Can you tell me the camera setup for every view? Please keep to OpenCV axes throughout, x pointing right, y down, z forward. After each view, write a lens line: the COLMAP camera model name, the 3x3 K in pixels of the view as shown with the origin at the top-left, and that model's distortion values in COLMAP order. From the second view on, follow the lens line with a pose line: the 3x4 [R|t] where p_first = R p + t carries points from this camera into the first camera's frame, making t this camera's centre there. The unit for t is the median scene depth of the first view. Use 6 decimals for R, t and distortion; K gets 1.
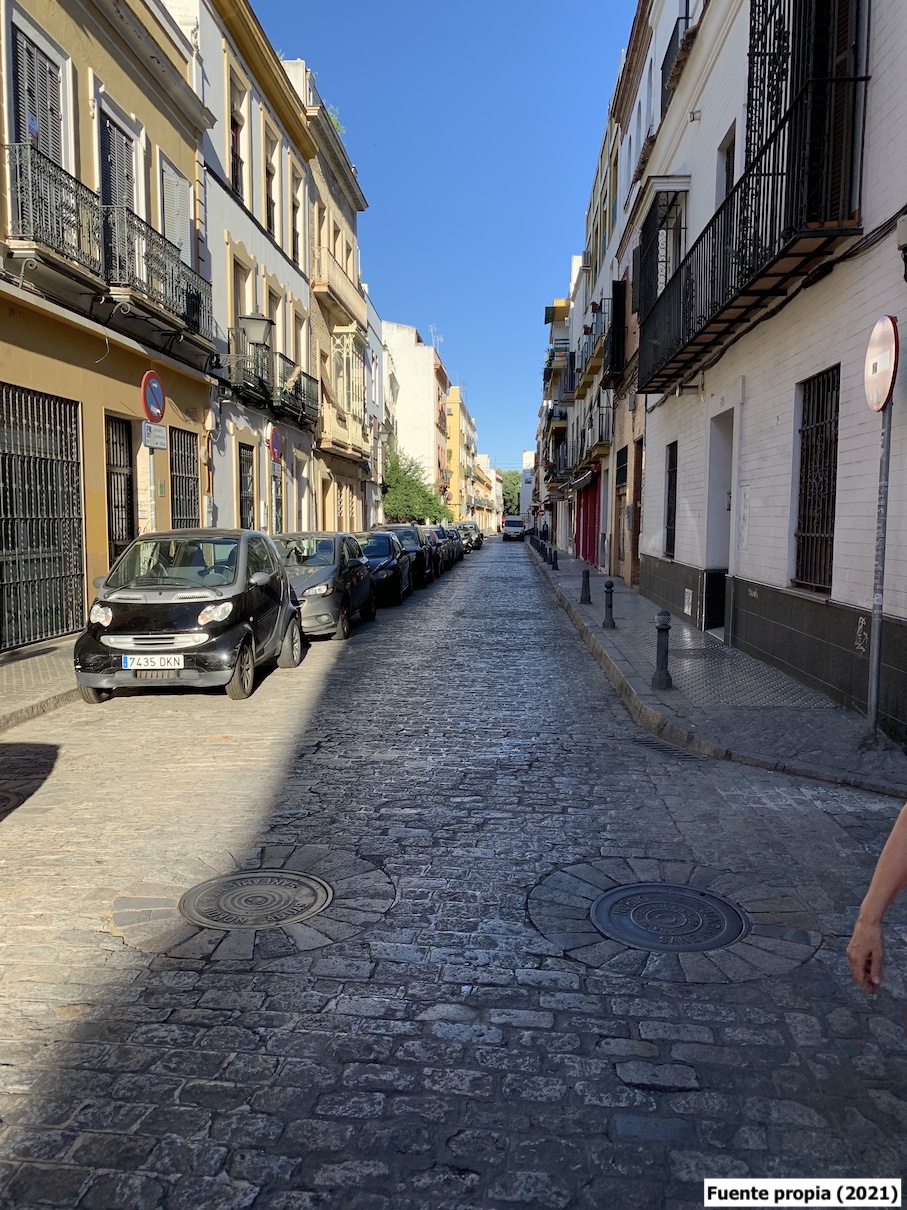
lens RADIAL K [[928.0, 0, 453.9], [0, 928.0, 608.3], [0, 0, 1]] dist [0.012190, -0.000150]
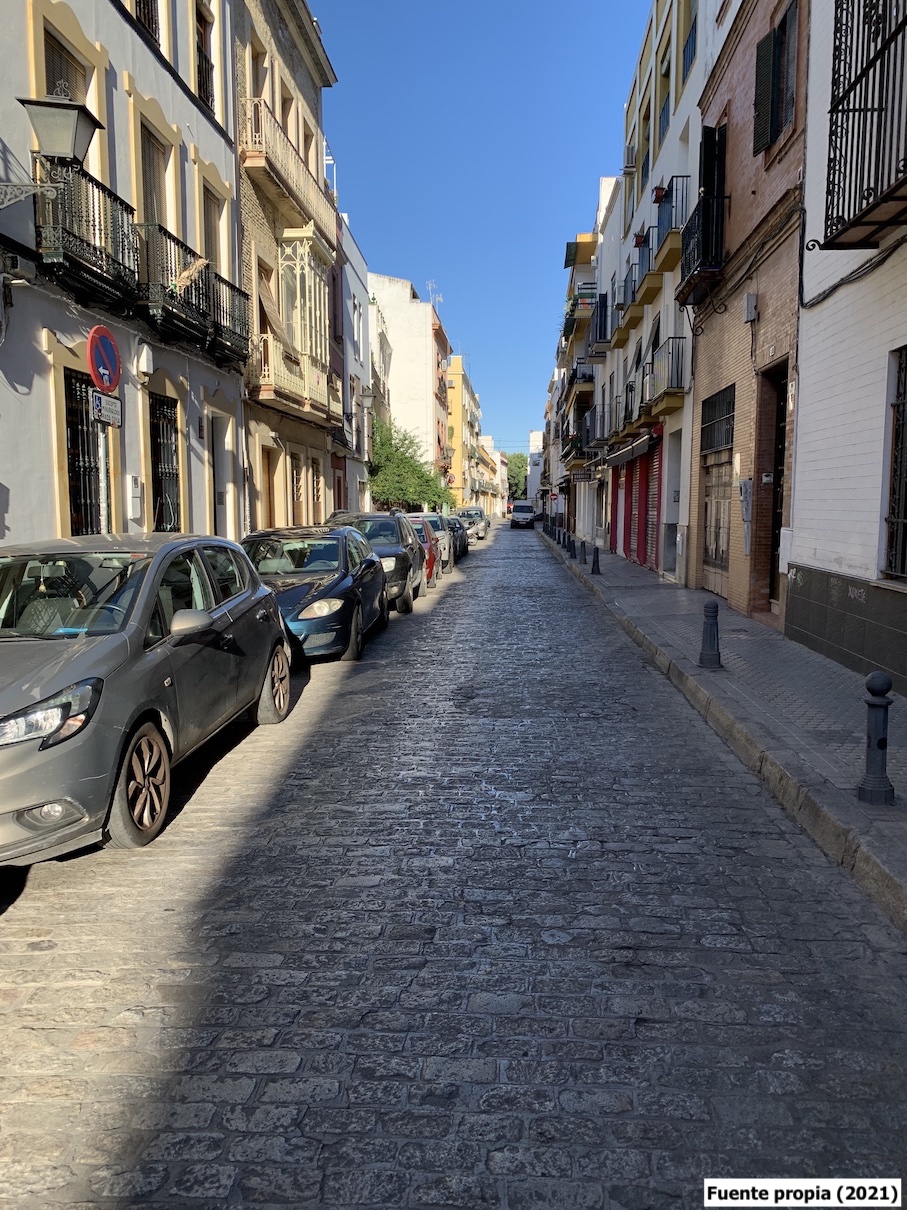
lens RADIAL K [[928.0, 0, 453.1], [0, 928.0, 605.2], [0, 0, 1]] dist [0.012190, -0.000150]
pose [[0.999976, -0.005159, -0.004683, 0.000875], [0.005216, 0.999910, 0.012340, -0.018634], [0.004619, -0.012364, 0.999913, 0.193357]]
